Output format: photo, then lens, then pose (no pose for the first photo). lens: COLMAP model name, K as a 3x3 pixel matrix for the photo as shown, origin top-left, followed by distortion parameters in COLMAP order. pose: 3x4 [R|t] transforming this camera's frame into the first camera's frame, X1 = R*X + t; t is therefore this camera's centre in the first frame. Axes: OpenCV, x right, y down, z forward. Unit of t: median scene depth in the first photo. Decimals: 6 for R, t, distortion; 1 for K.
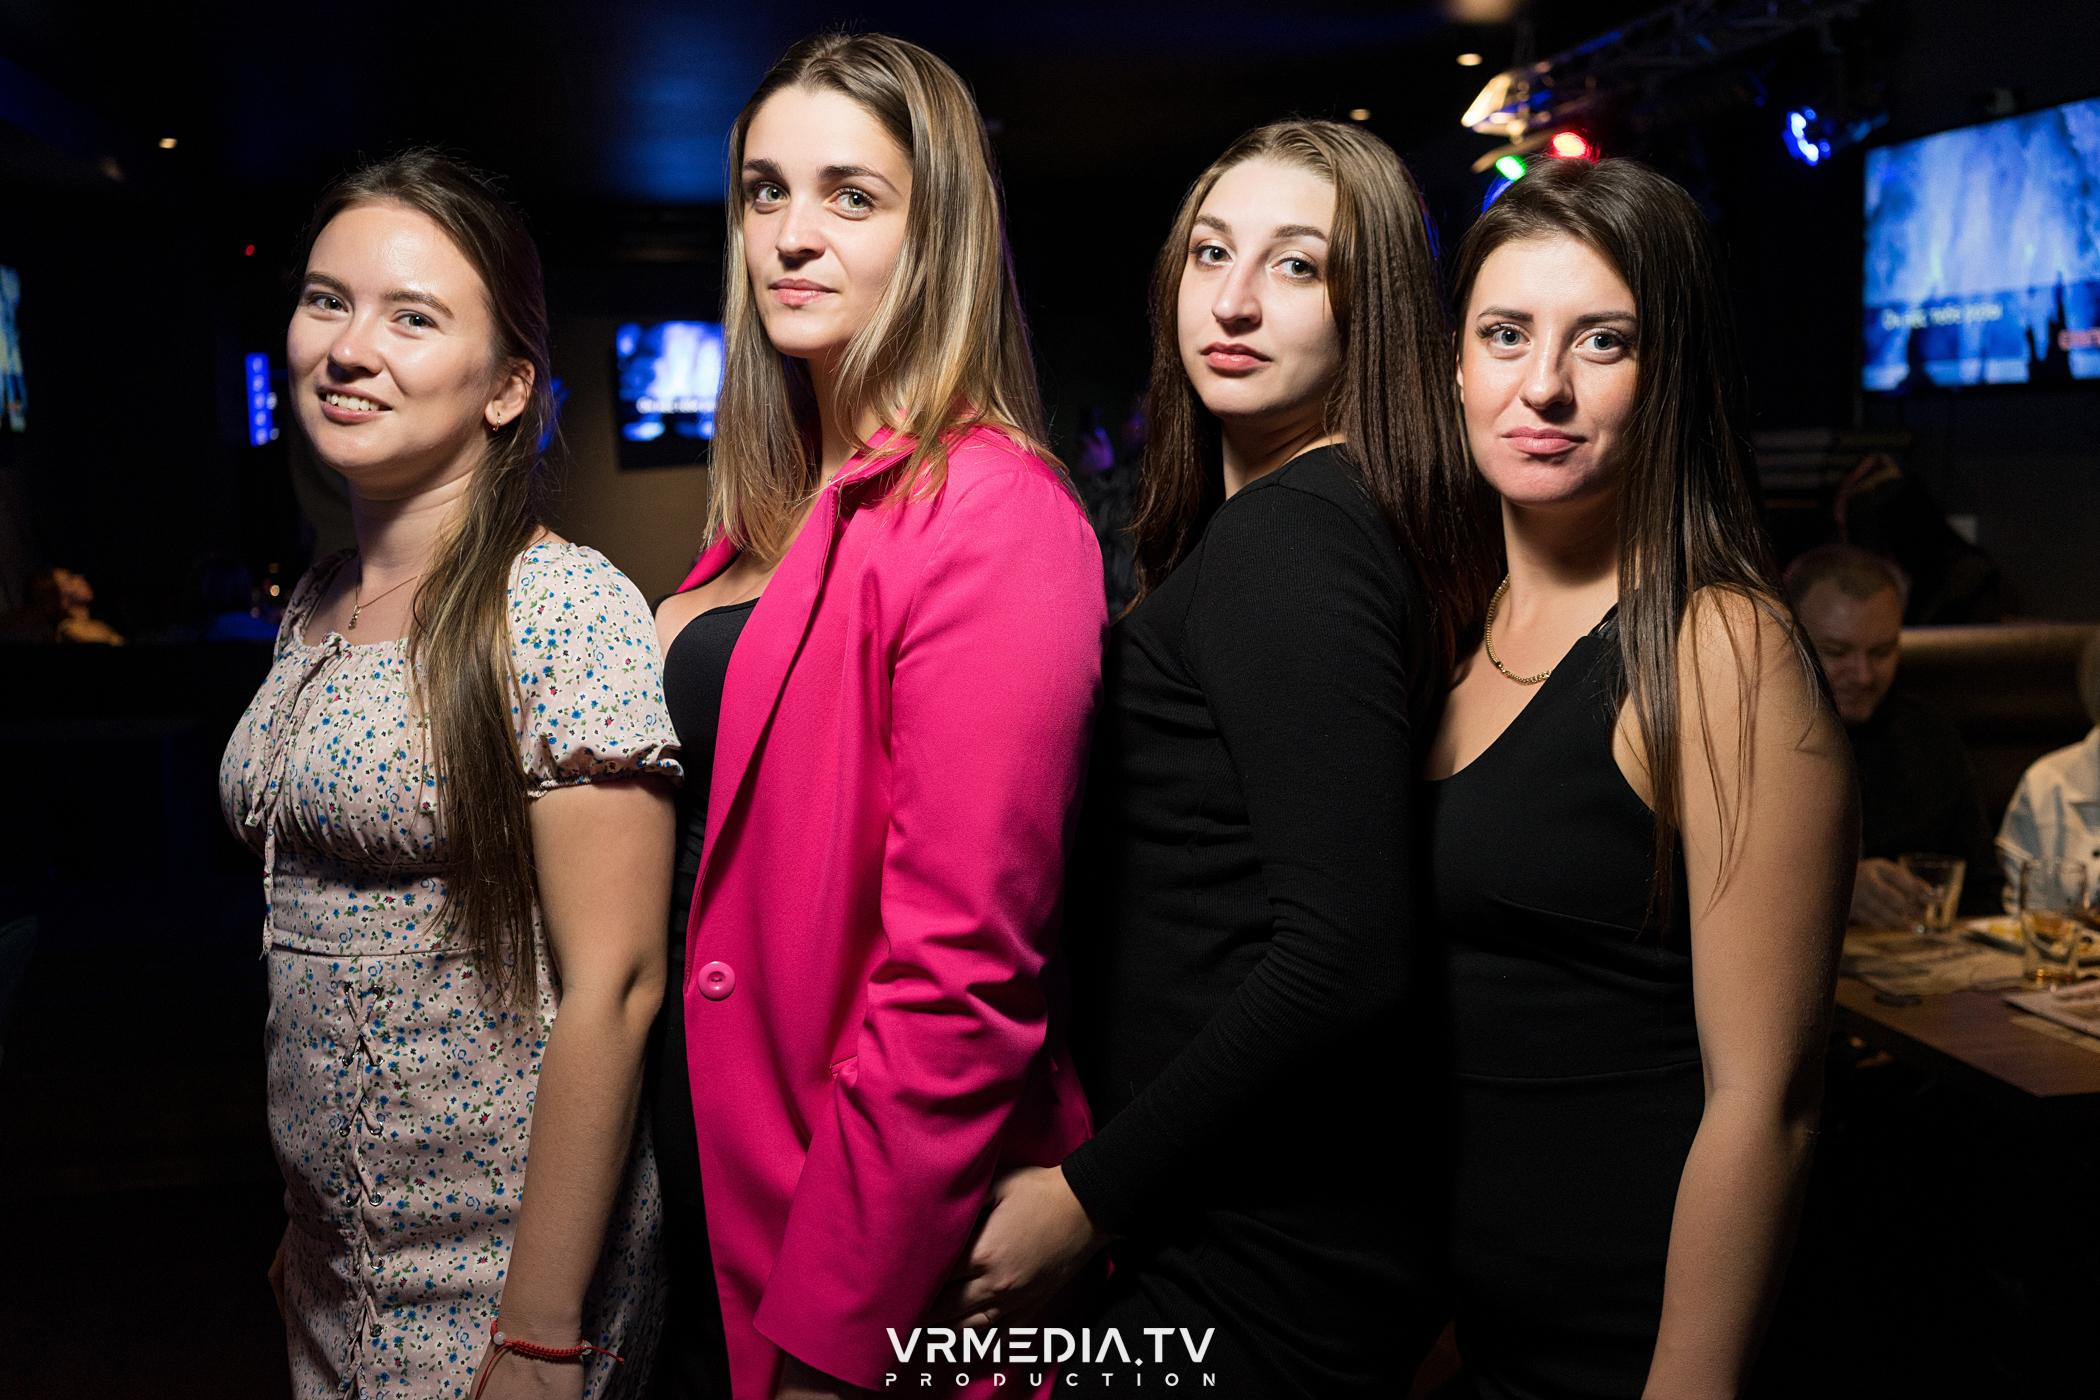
lens RADIAL K [[2099.6, 0, 1035.7], [0, 2099.6, 692.1], [0, 0, 1]] dist [-0.003055, 0.000000]
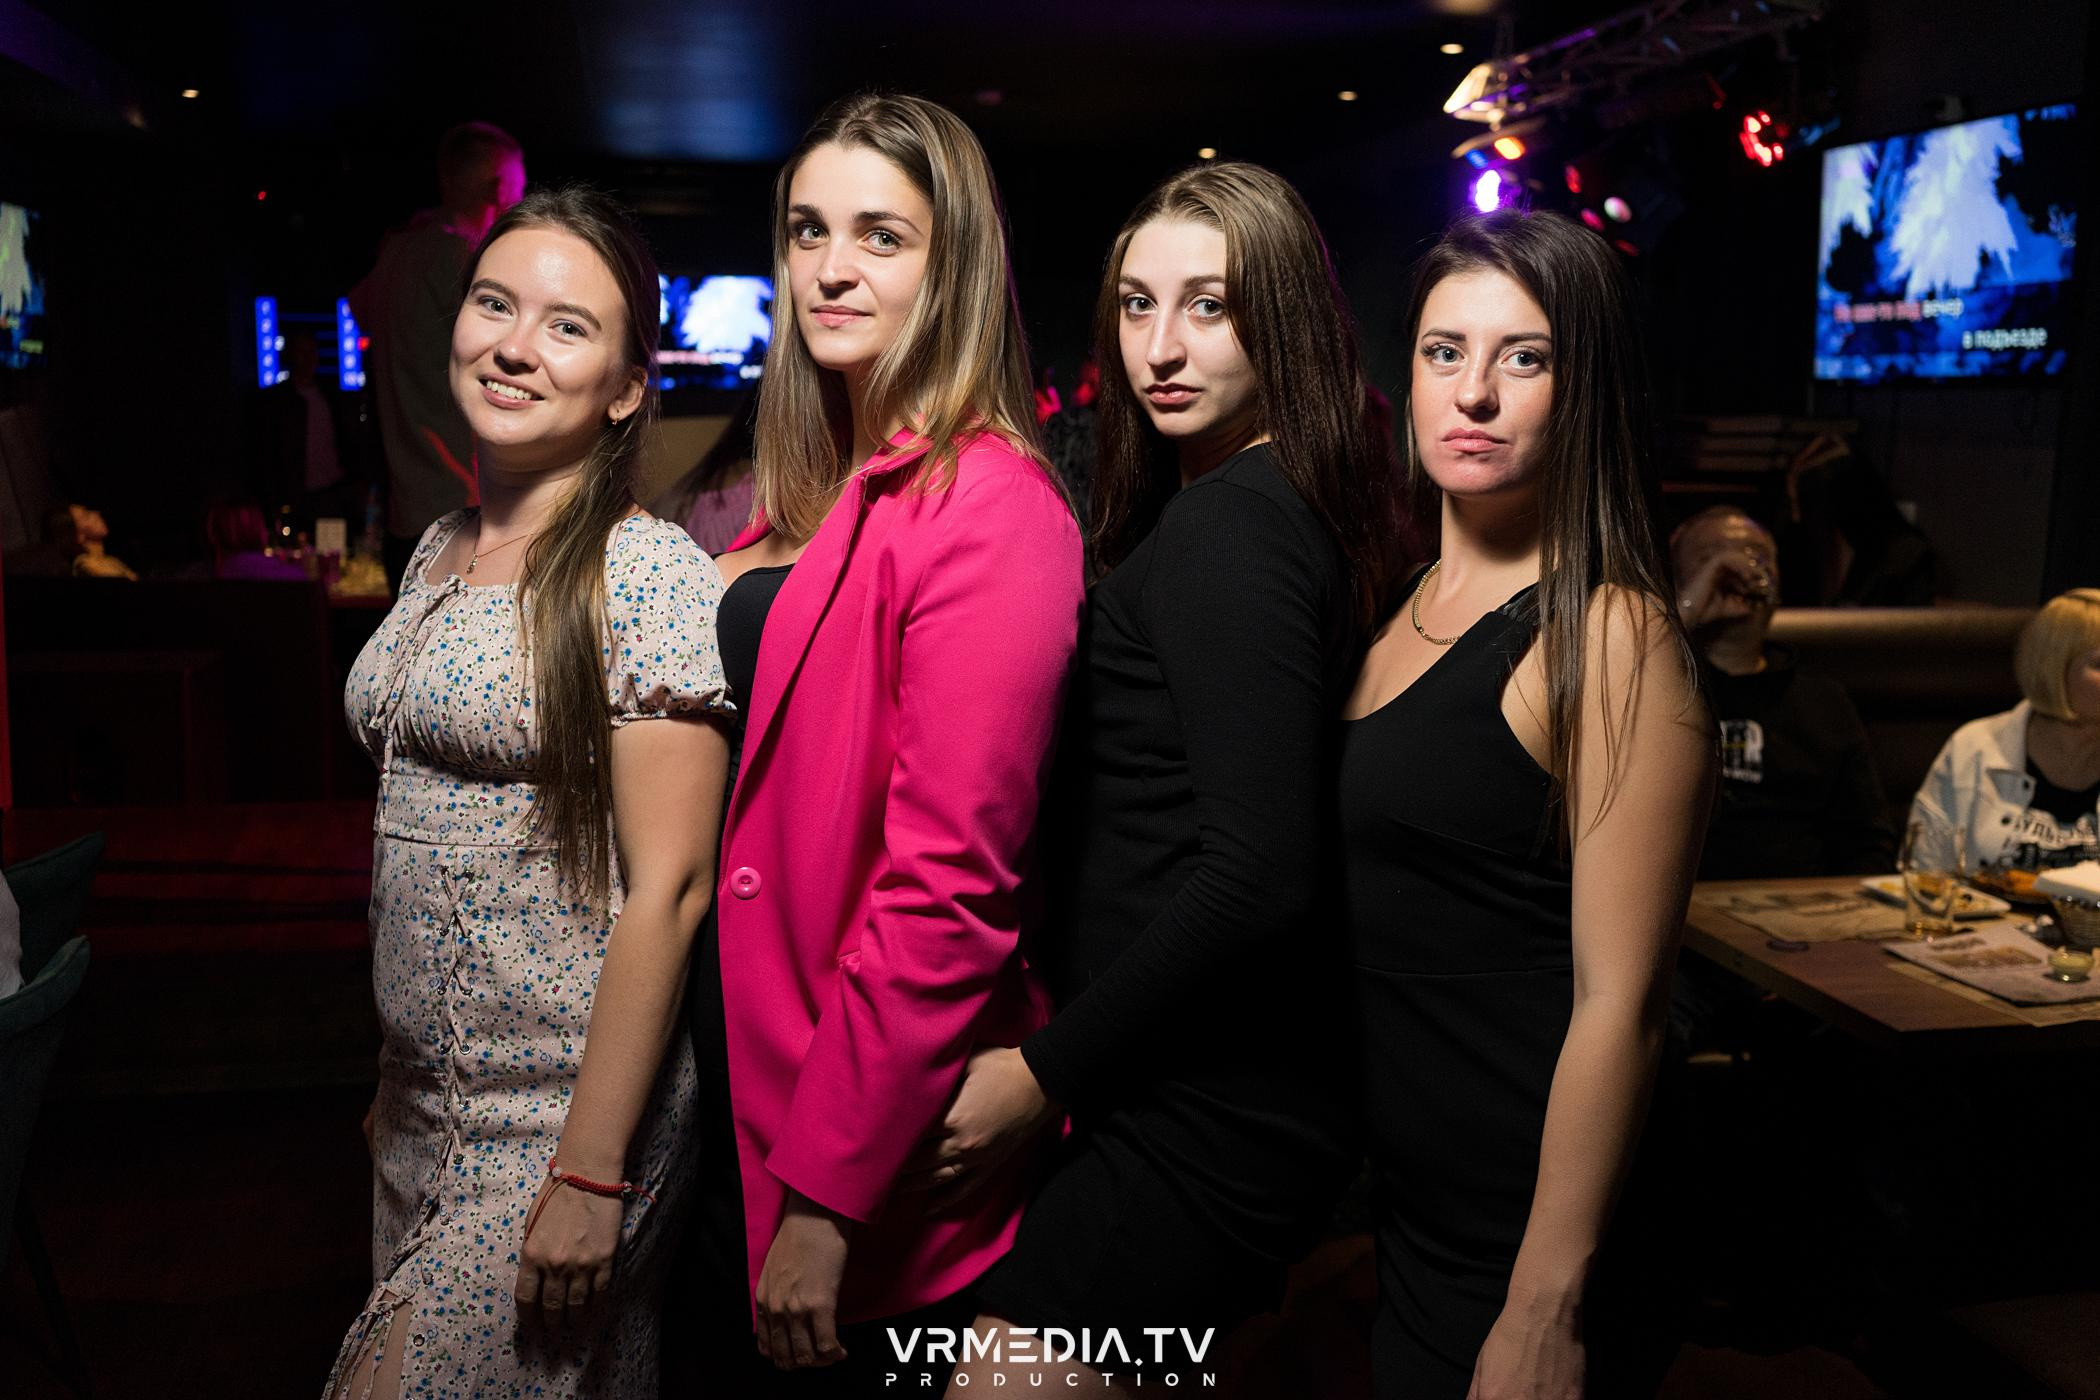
lens RADIAL K [[2099.6, 0, 1021.8], [0, 2099.6, 652.0], [0, 0, 1]] dist [-0.003055, 0.000000]
pose [[0.999644, 0.026547, 0.002786, -0.001259], [-0.026553, 0.999646, 0.001907, 0.000508], [-0.002735, -0.001980, 0.999994, -0.146485]]
